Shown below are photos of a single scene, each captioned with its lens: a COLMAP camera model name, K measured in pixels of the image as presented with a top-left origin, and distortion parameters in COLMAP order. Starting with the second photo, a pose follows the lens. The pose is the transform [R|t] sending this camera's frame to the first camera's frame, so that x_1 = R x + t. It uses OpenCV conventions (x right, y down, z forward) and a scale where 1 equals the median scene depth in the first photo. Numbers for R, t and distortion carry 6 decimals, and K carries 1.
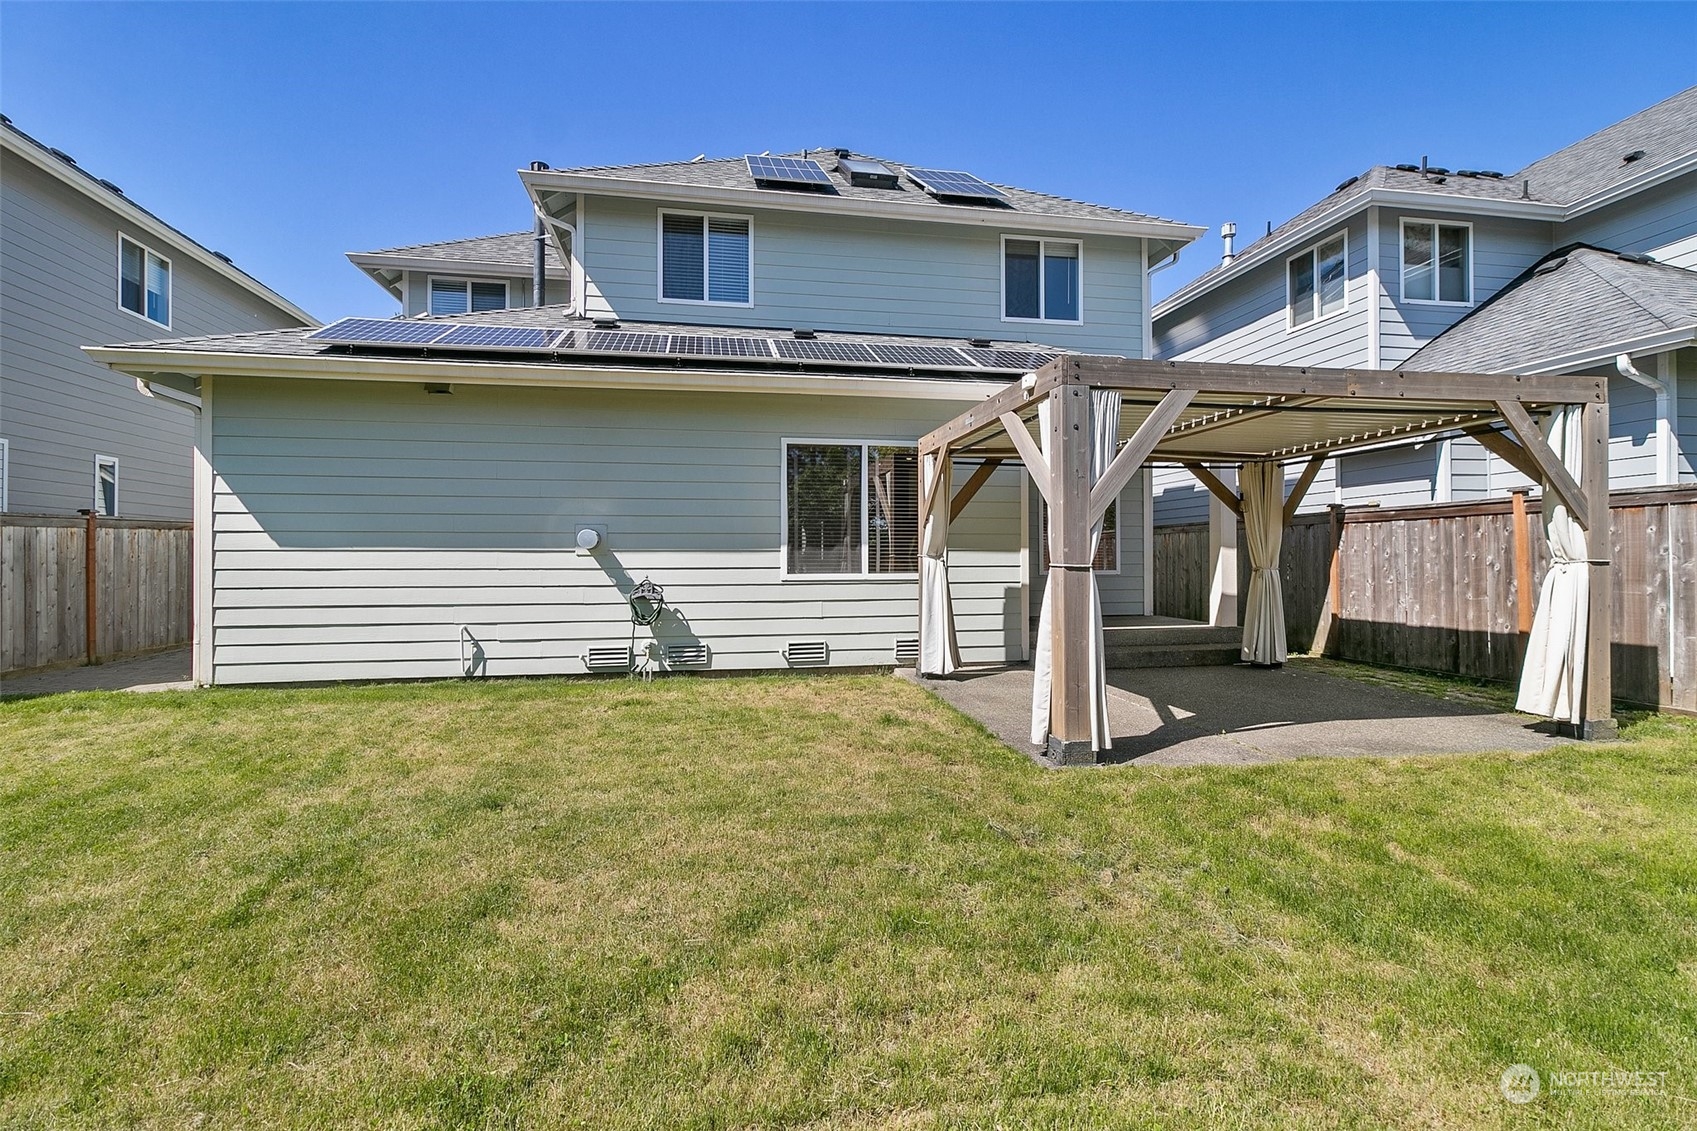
lens RADIAL K [[783.8, 0, 850.5], [0, 783.8, 558.6], [0, 0, 1]] dist [0.002771, 0.001247]
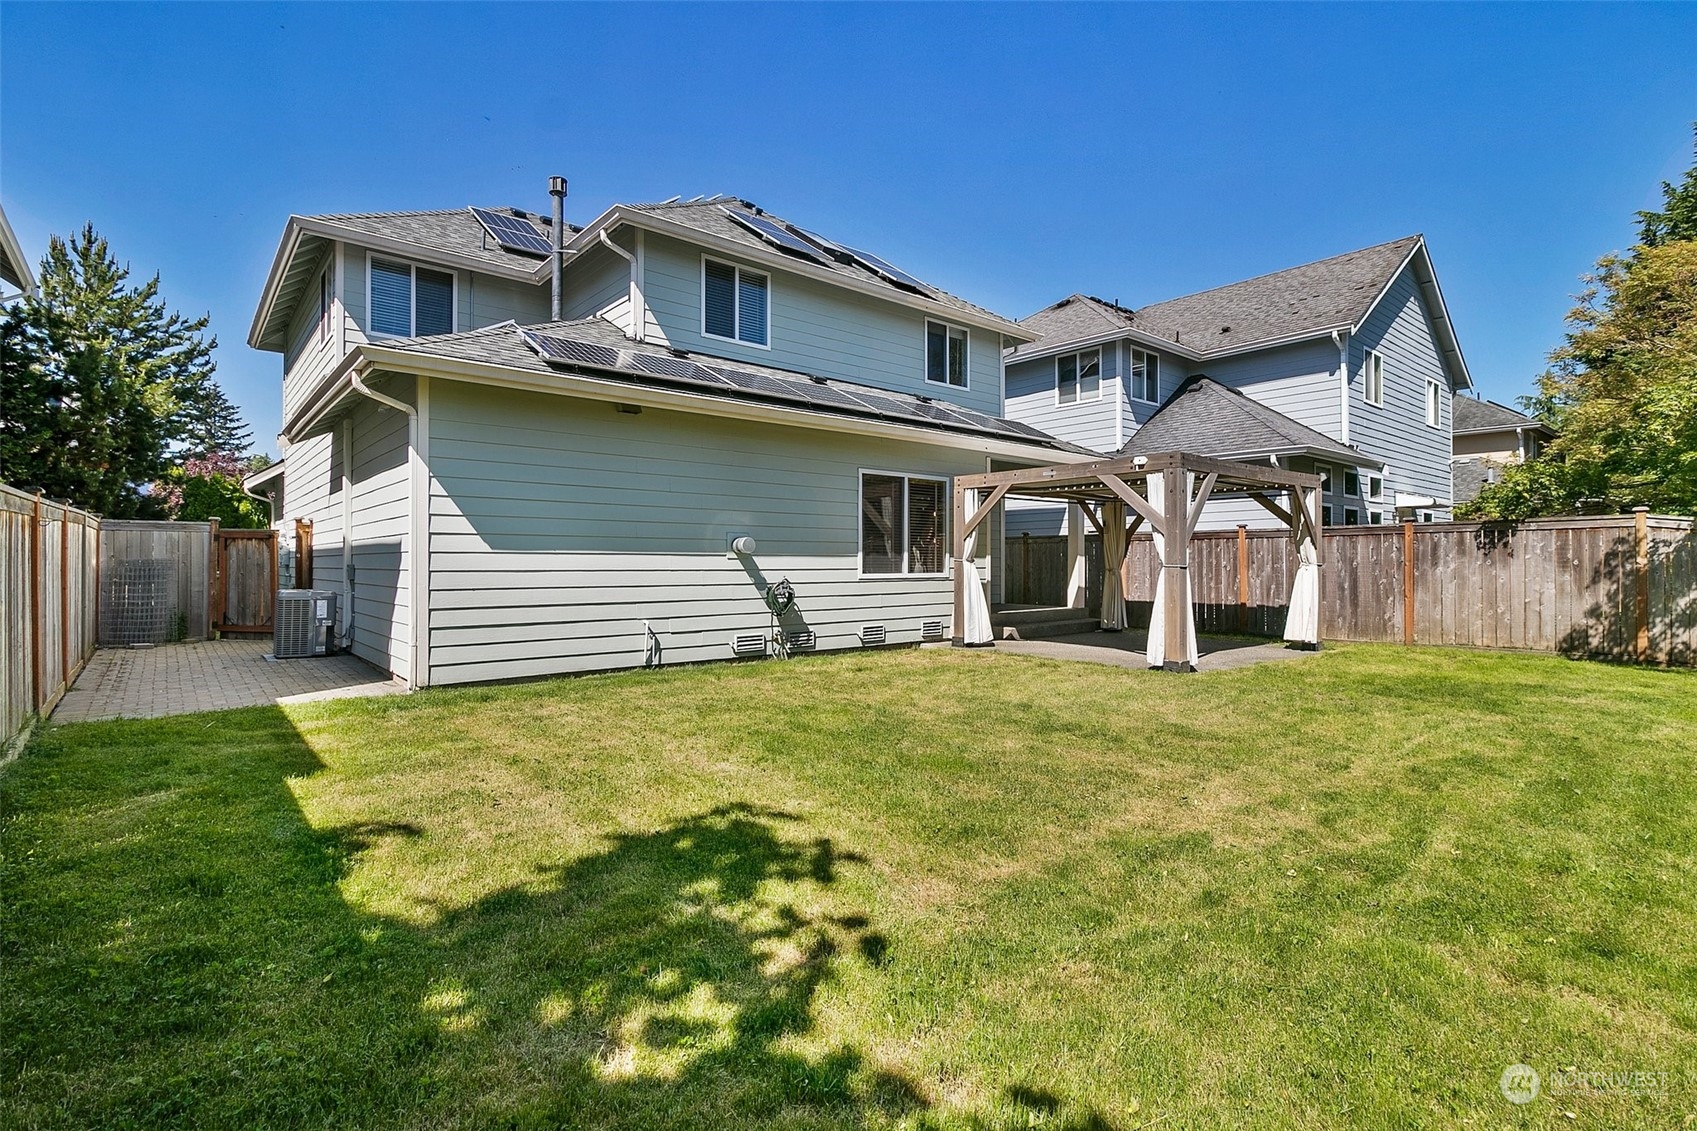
lens RADIAL K [[801.3, 0, 853.1], [0, 801.3, 567.6], [0, 0, 1]] dist [0.001120, 0.000283]
pose [[0.865578, -0.000448, 0.500773, -0.748049], [-0.002281, 0.999986, 0.004836, 0.002761], [-0.500768, -0.005328, 0.865565, -0.137519]]
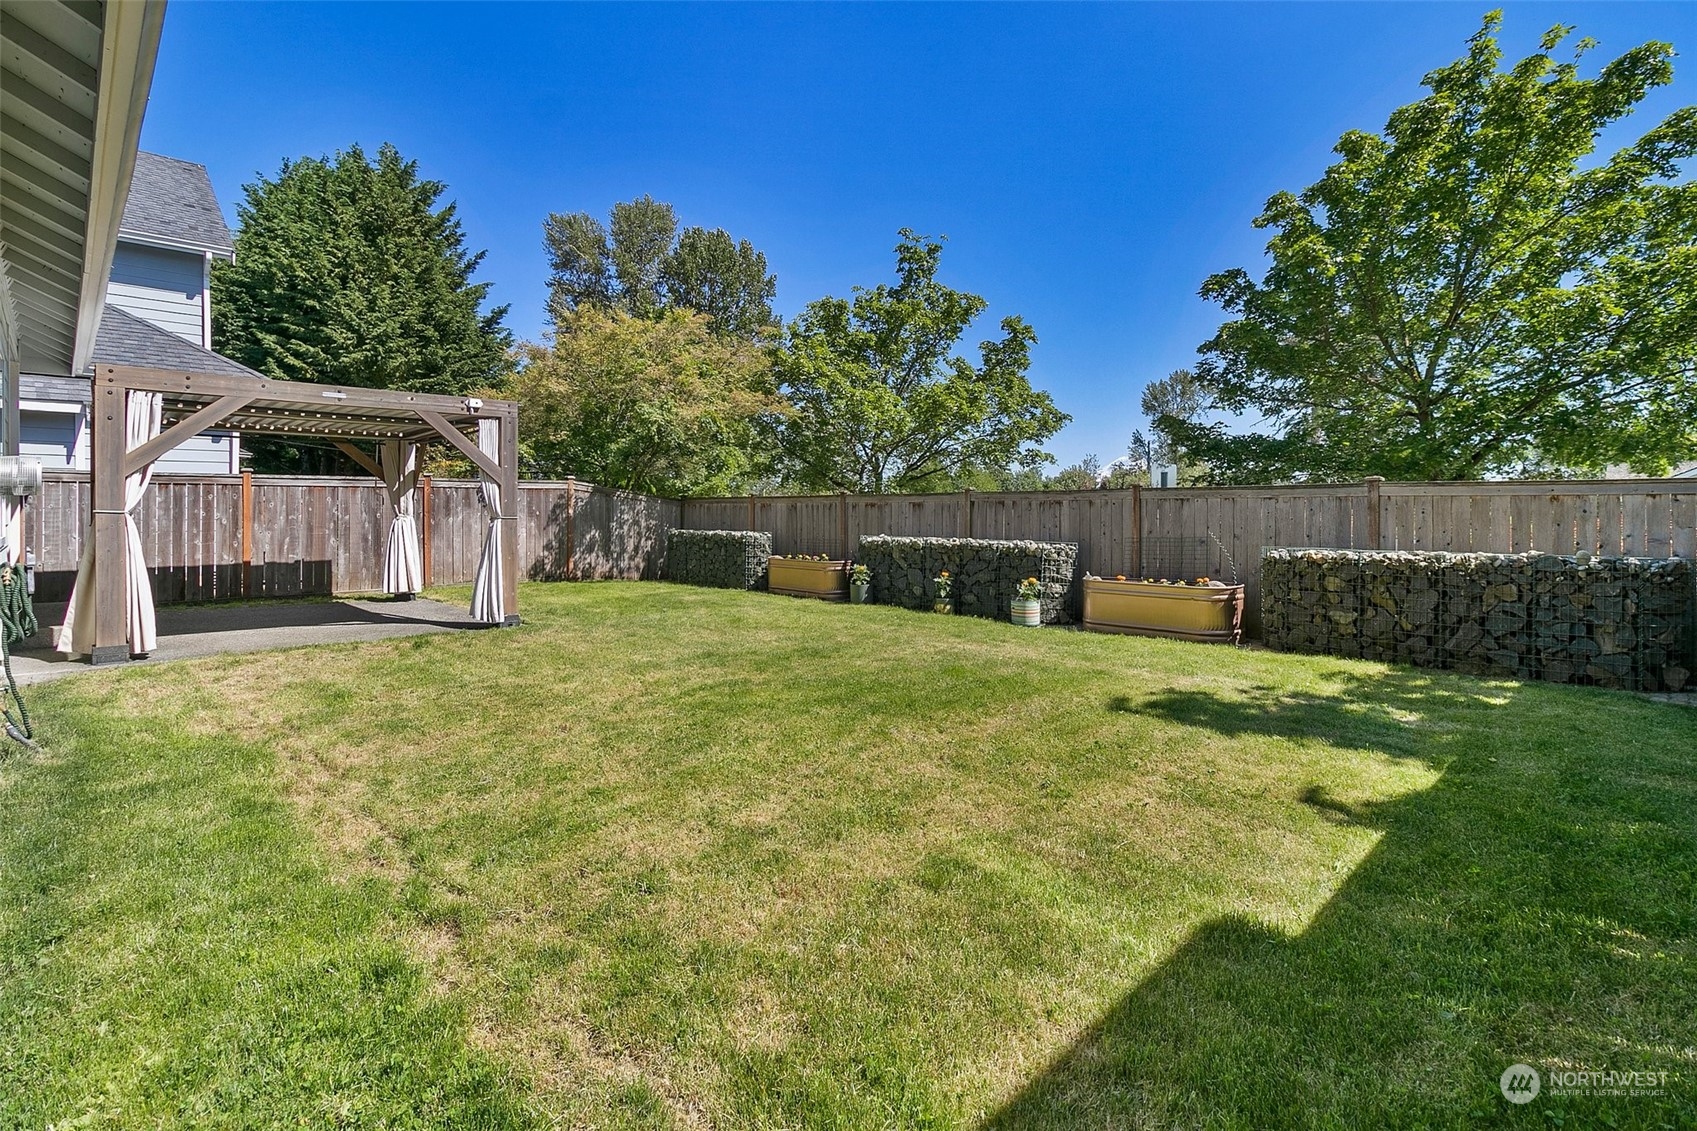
lens RADIAL K [[801.3, 0, 853.1], [0, 801.3, 567.6], [0, 0, 1]] dist [0.001120, 0.000283]
pose [[-0.563319, -0.058407, 0.824173, -0.963210], [0.002974, 0.997349, 0.072712, -0.006352], [-0.826234, 0.043411, -0.561651, 0.786710]]
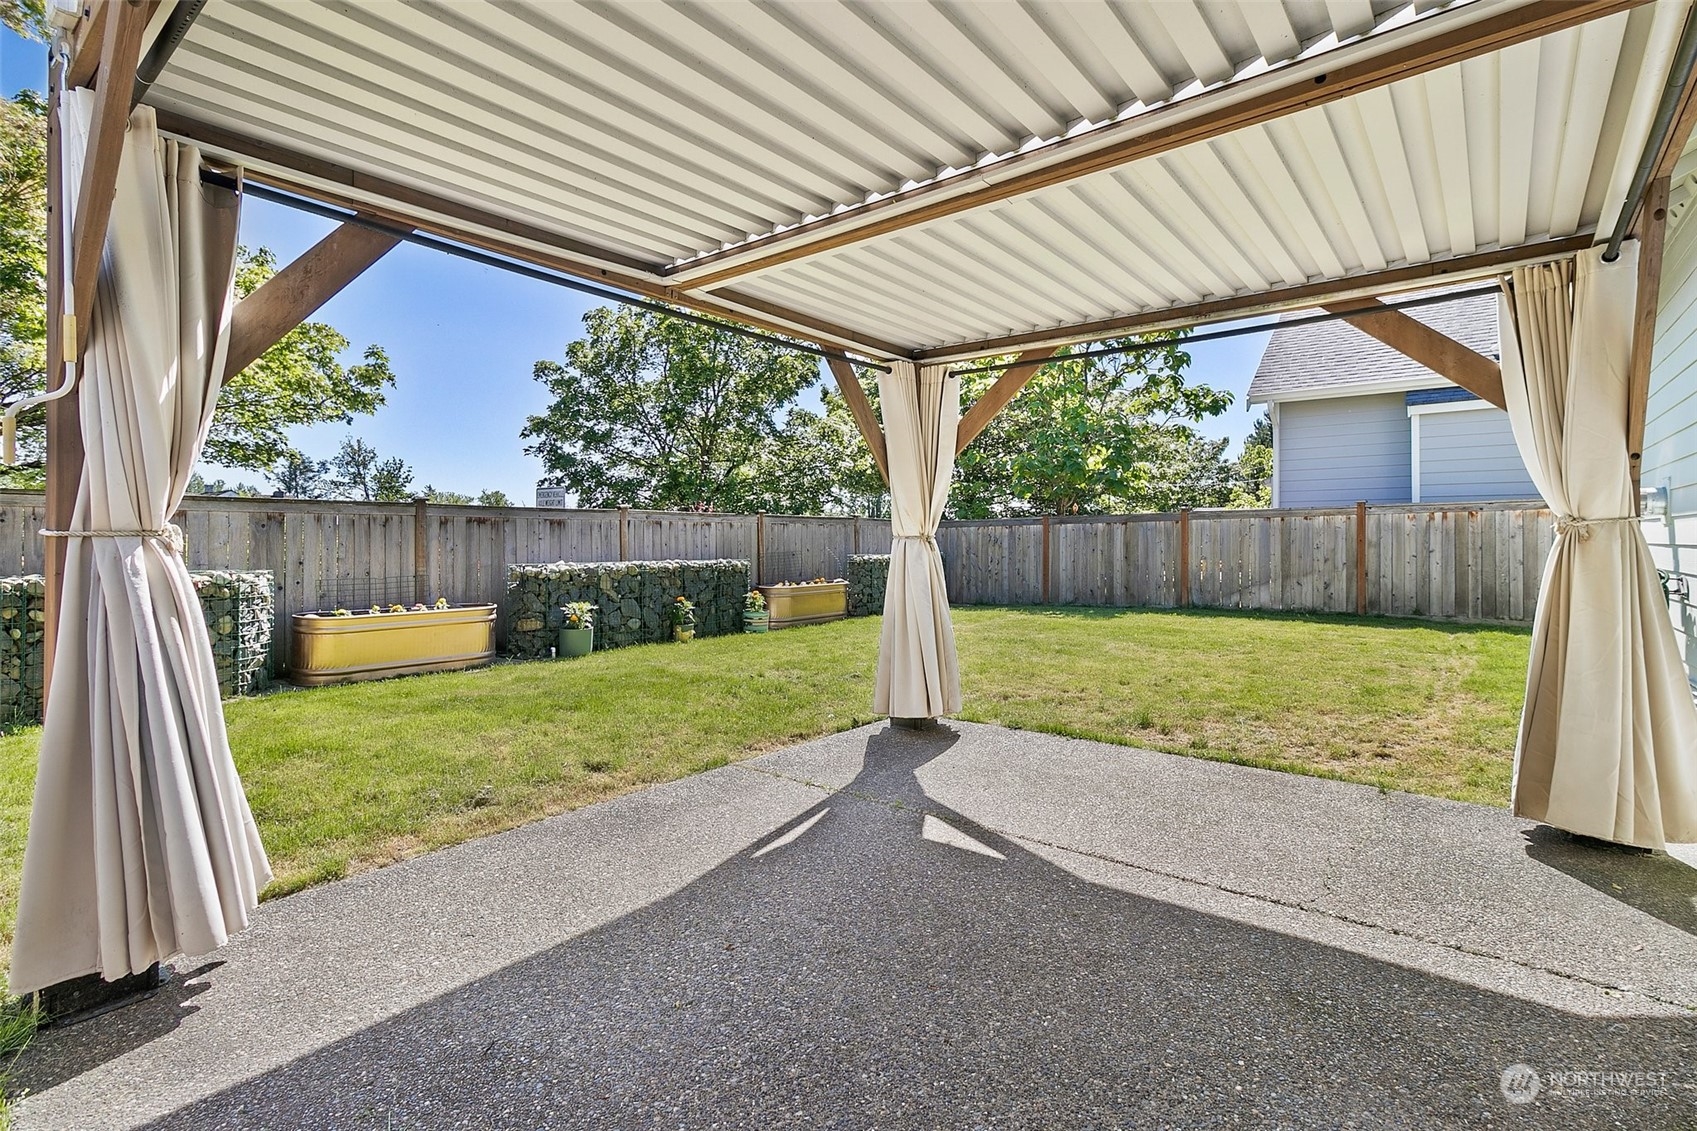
lens RADIAL K [[795.1, 0, 849.1], [0, 795.1, 531.2], [0, 0, 1]] dist [0.001784, 0.000126]
pose [[-0.759184, -0.005120, -0.650856, 0.595691], [0.000523, 0.999964, -0.008476, 0.007725], [0.650876, -0.006775, -0.759154, 1.010279]]
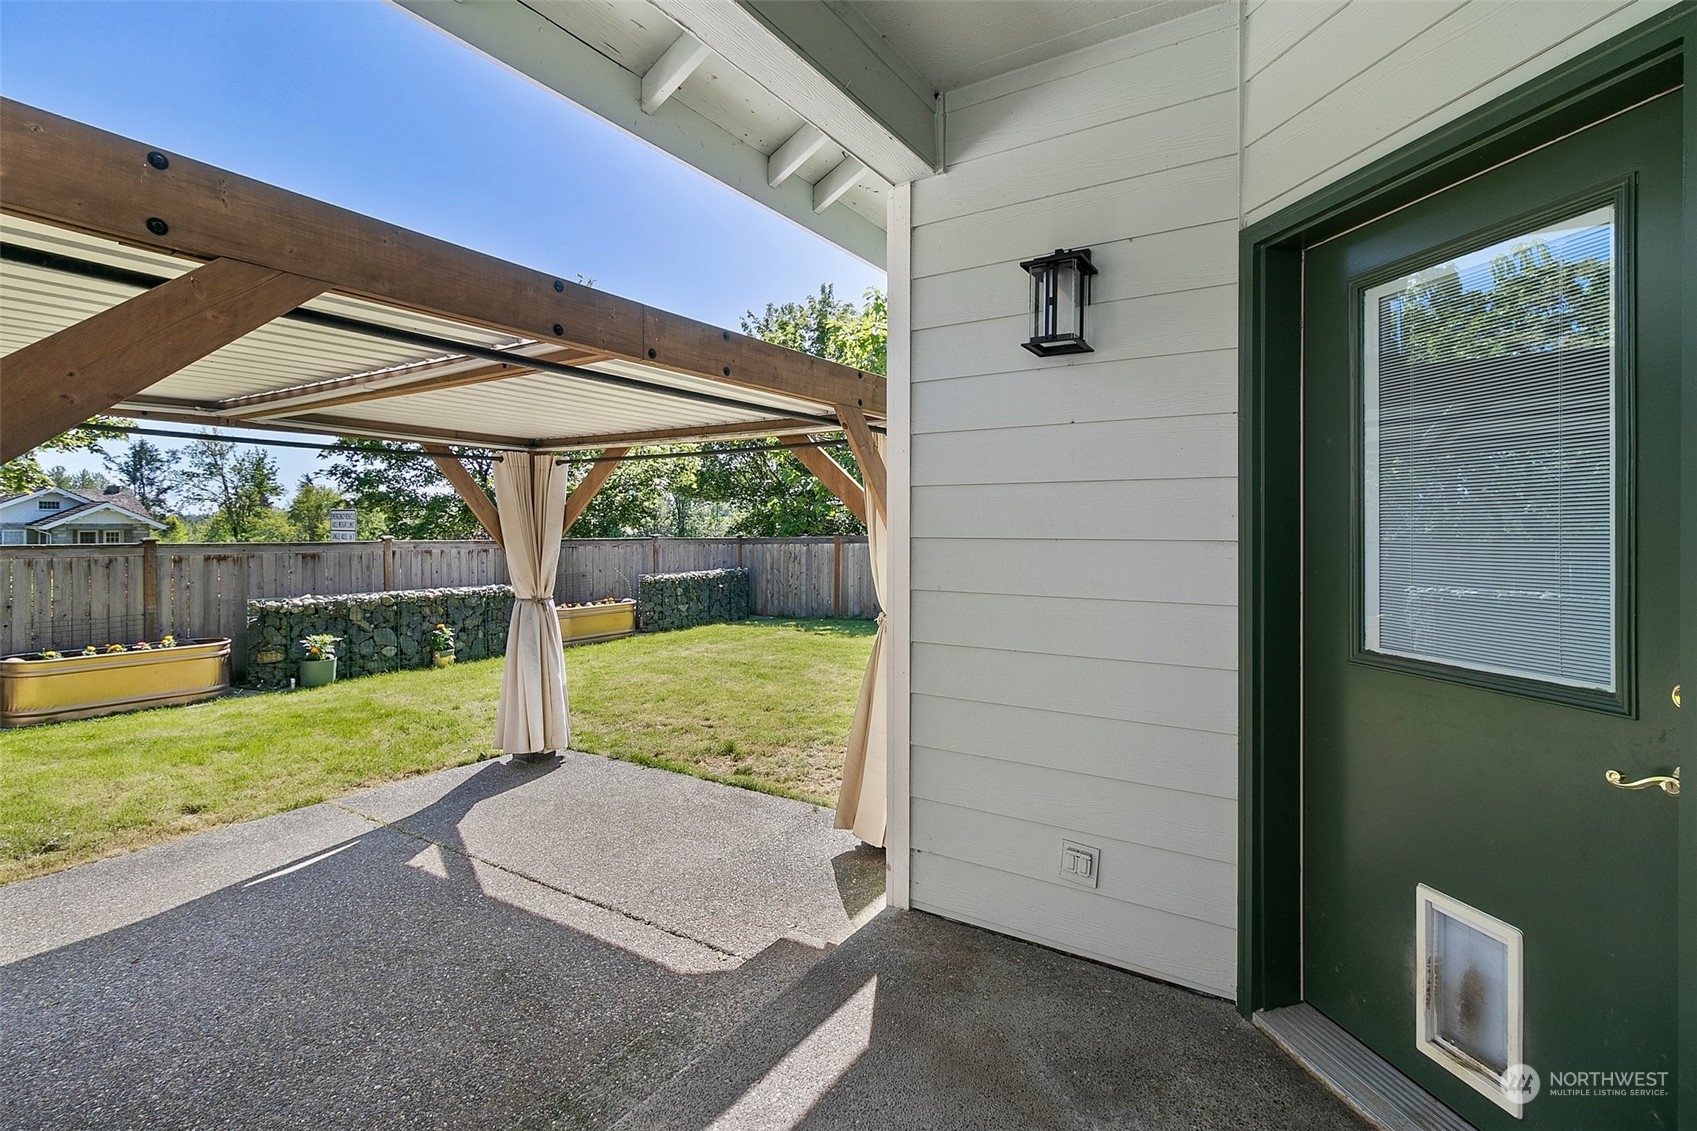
lens RADIAL K [[795.1, 0, 849.1], [0, 795.1, 531.2], [0, 0, 1]] dist [0.001784, 0.000126]
pose [[-0.682932, 0.001086, -0.730481, 0.491617], [-0.000678, 0.999998, 0.002121, -0.054789], [0.730482, 0.001944, -0.682929, 1.276467]]
